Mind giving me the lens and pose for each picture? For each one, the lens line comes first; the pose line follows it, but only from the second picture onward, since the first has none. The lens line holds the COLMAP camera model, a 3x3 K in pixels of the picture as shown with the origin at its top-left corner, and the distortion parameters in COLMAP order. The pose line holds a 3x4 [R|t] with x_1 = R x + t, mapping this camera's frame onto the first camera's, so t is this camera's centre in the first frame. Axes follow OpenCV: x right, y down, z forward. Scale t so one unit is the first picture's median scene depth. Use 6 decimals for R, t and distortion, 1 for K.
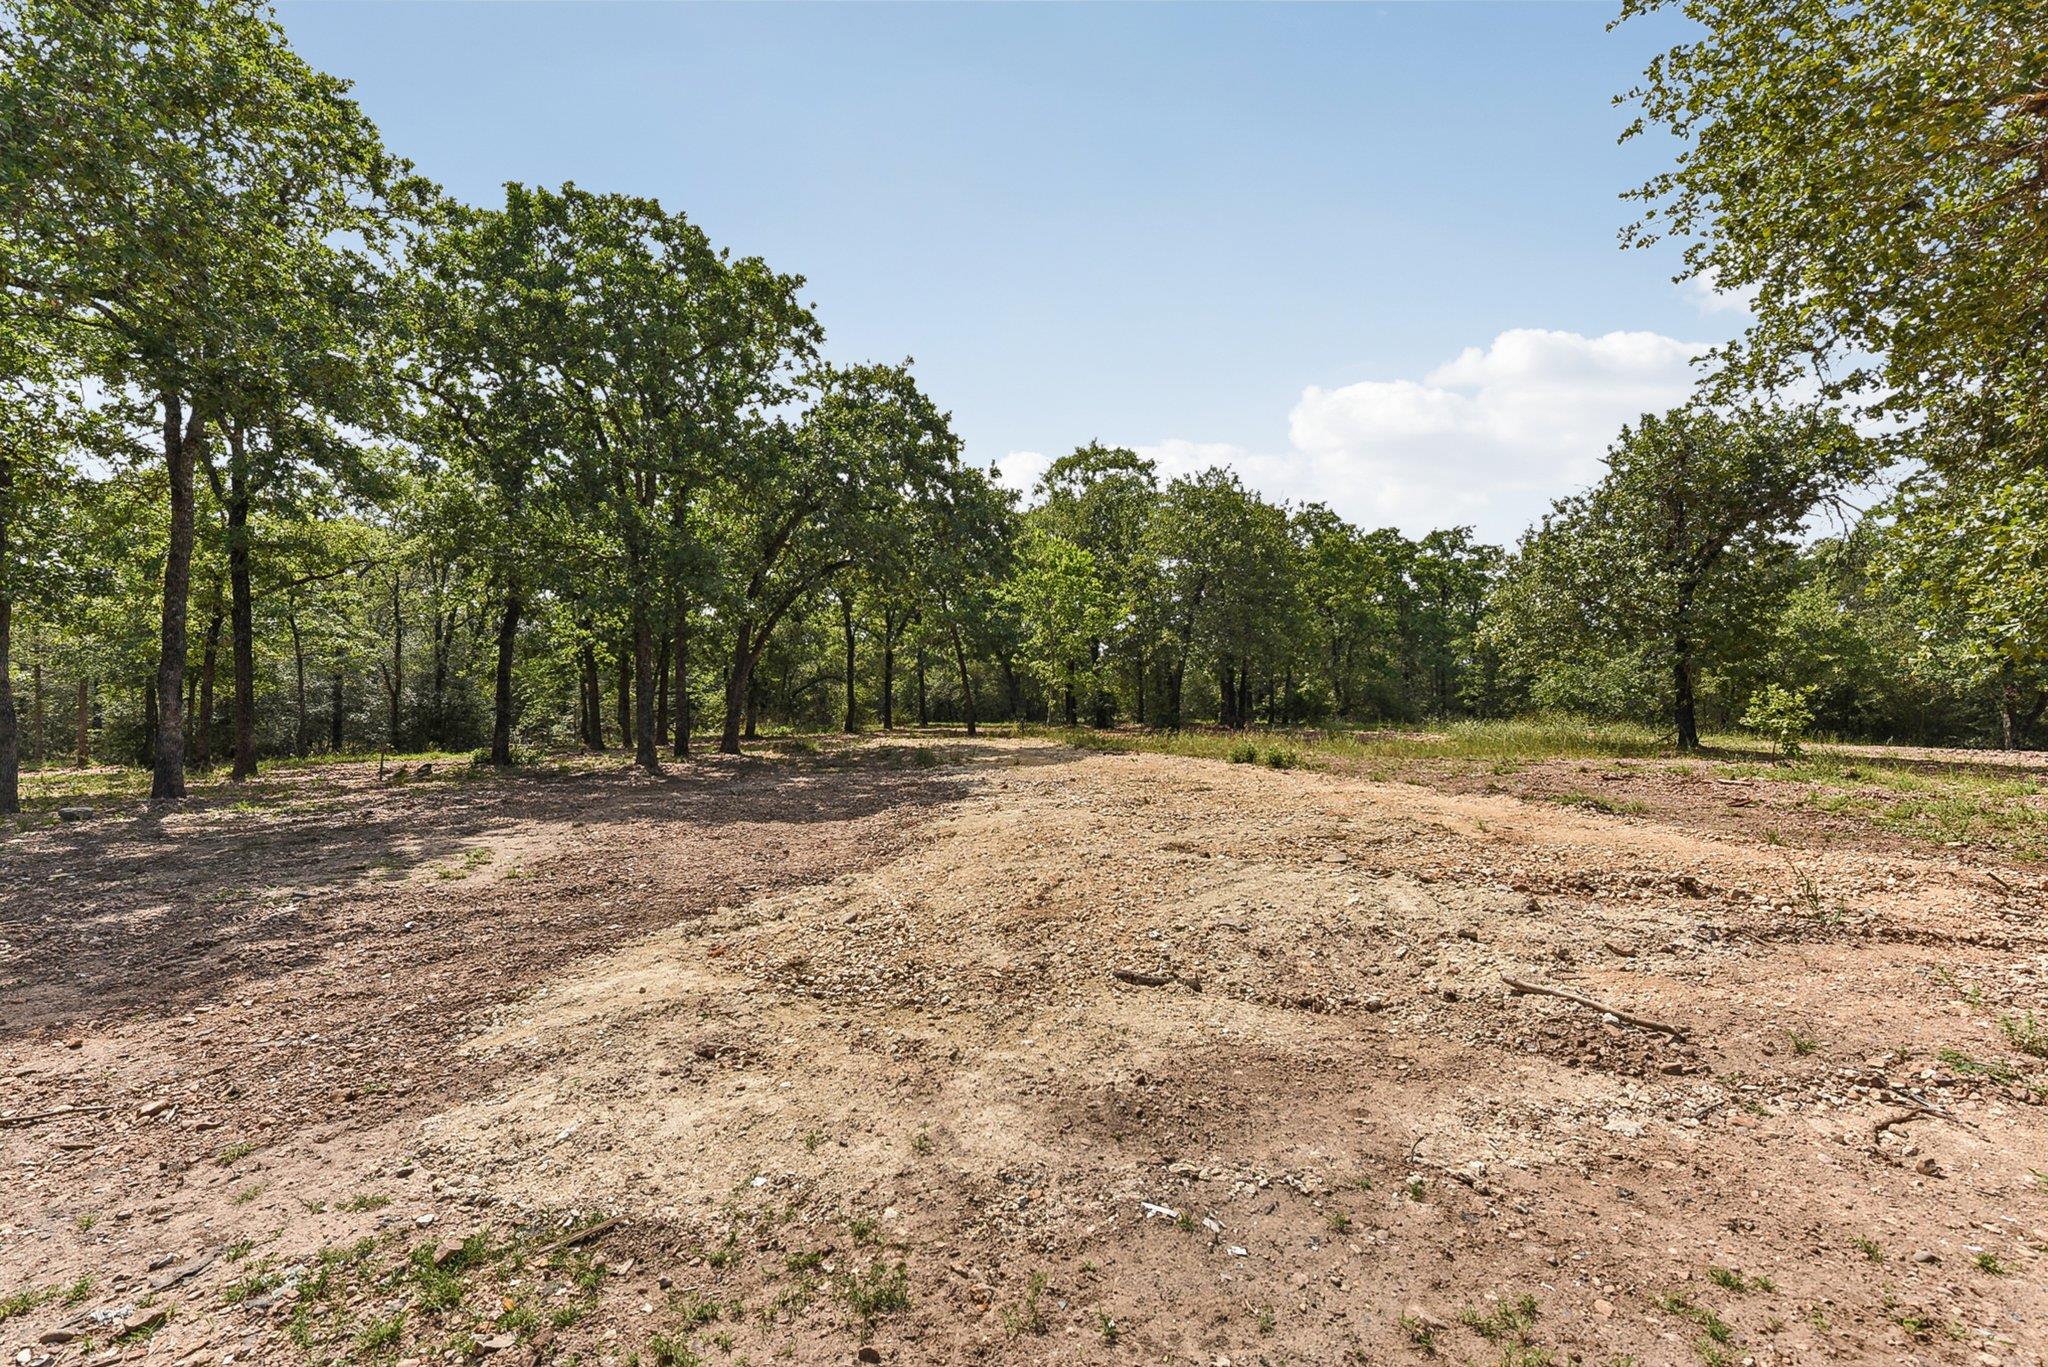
lens RADIAL K [[878.6, 0, 1022.6], [0, 878.6, 677.0], [0, 0, 1]] dist [0.001296, 0.000310]
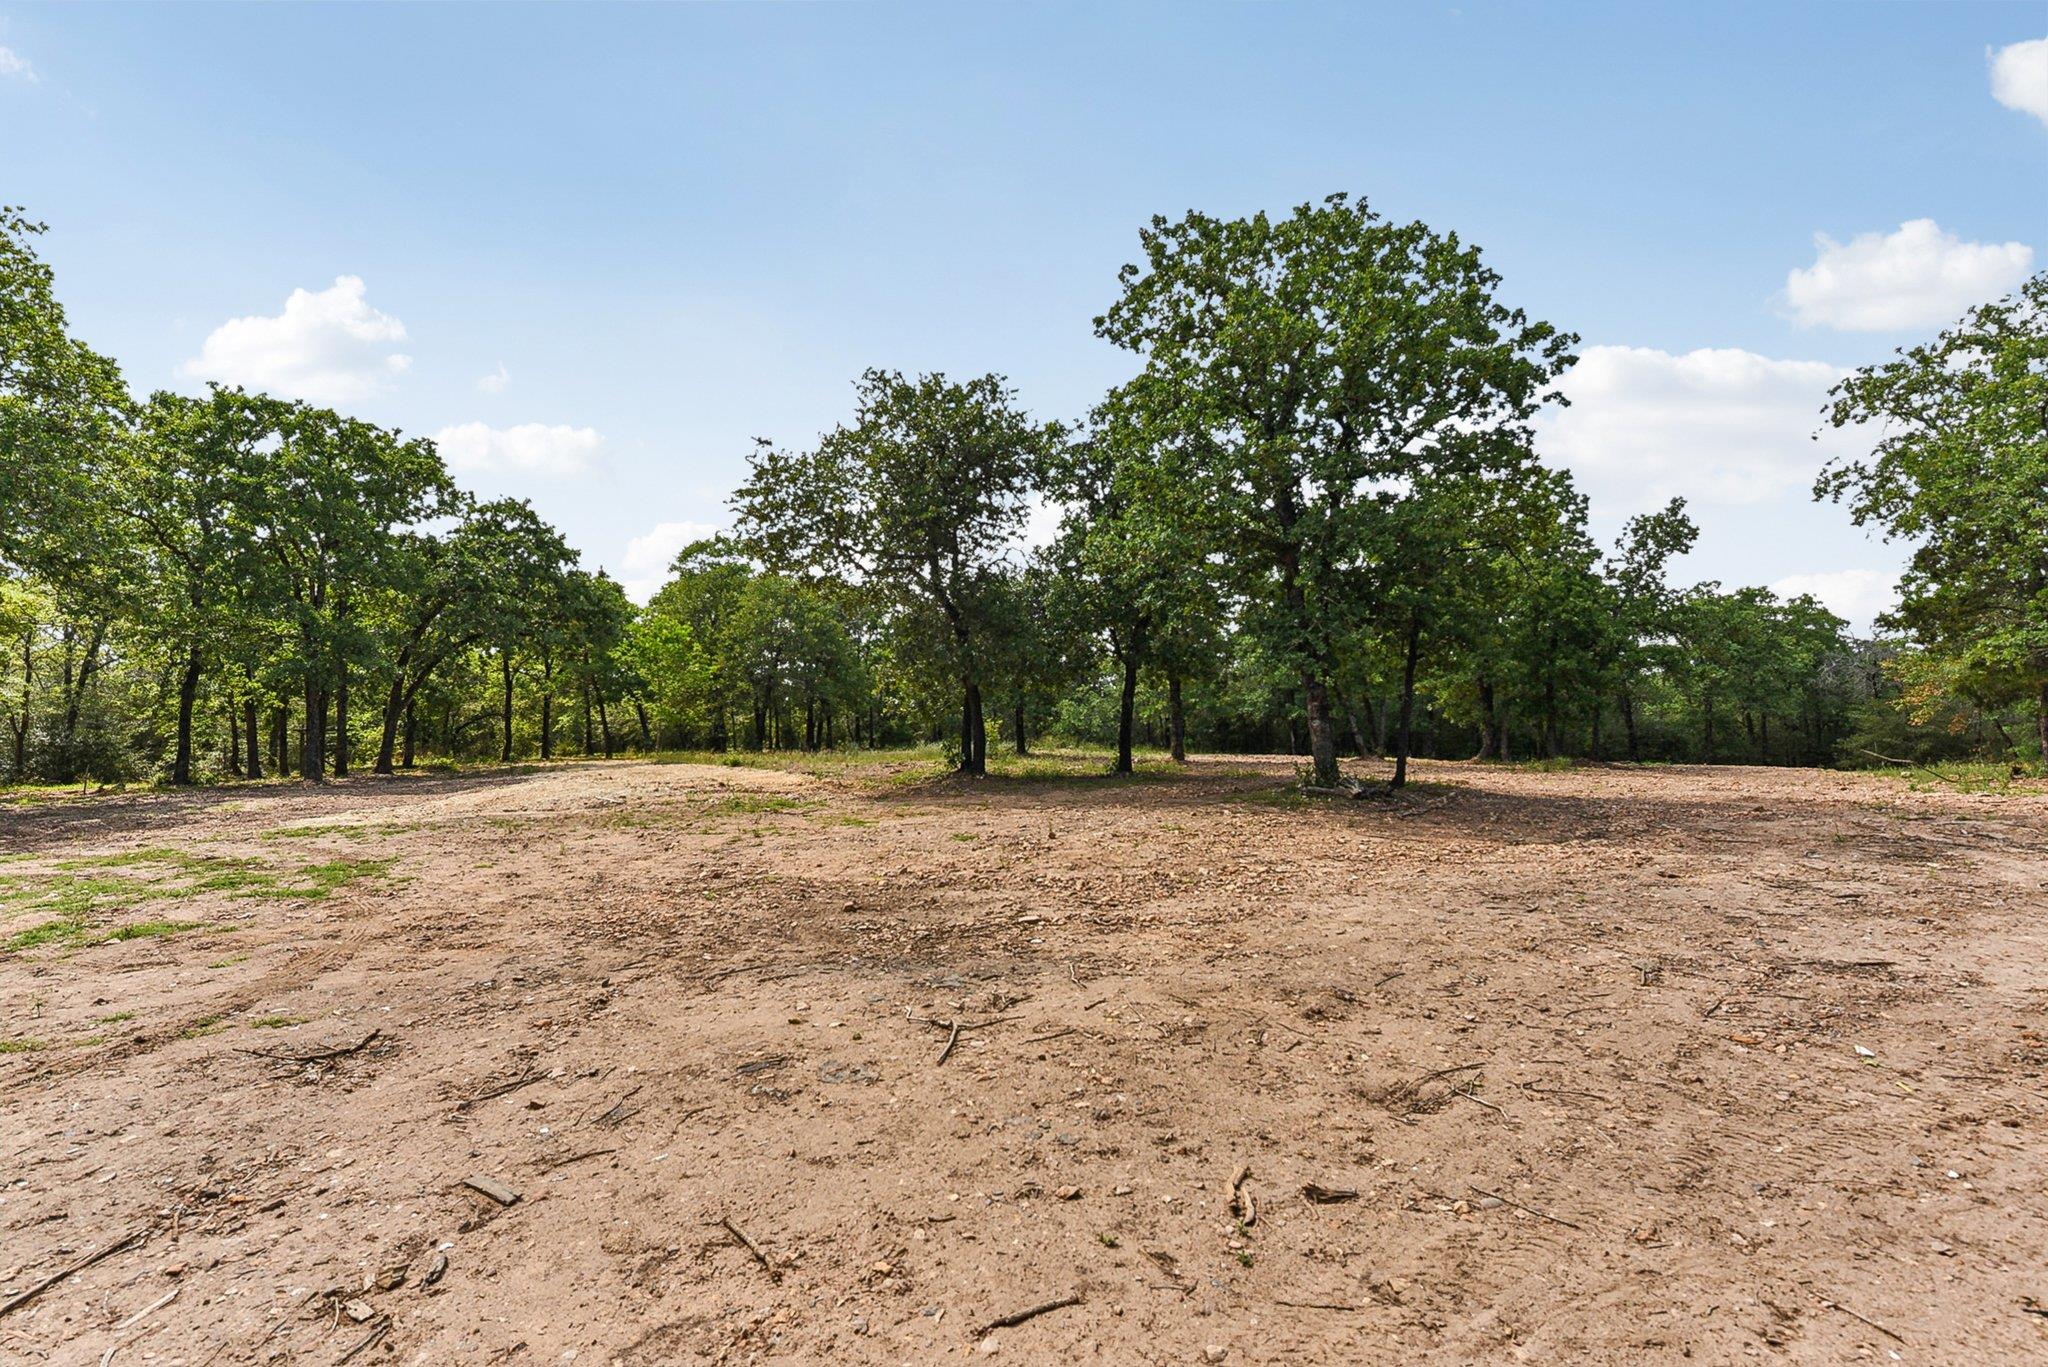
lens RADIAL K [[878.6, 0, 1020.0], [0, 878.6, 672.6], [0, 0, 1]] dist [0.001296, 0.000310]
pose [[0.957764, 0.007278, 0.287465, 0.141297], [0.004541, 0.999172, -0.040425, -0.006643], [-0.287521, 0.040023, 0.956938, -0.380072]]
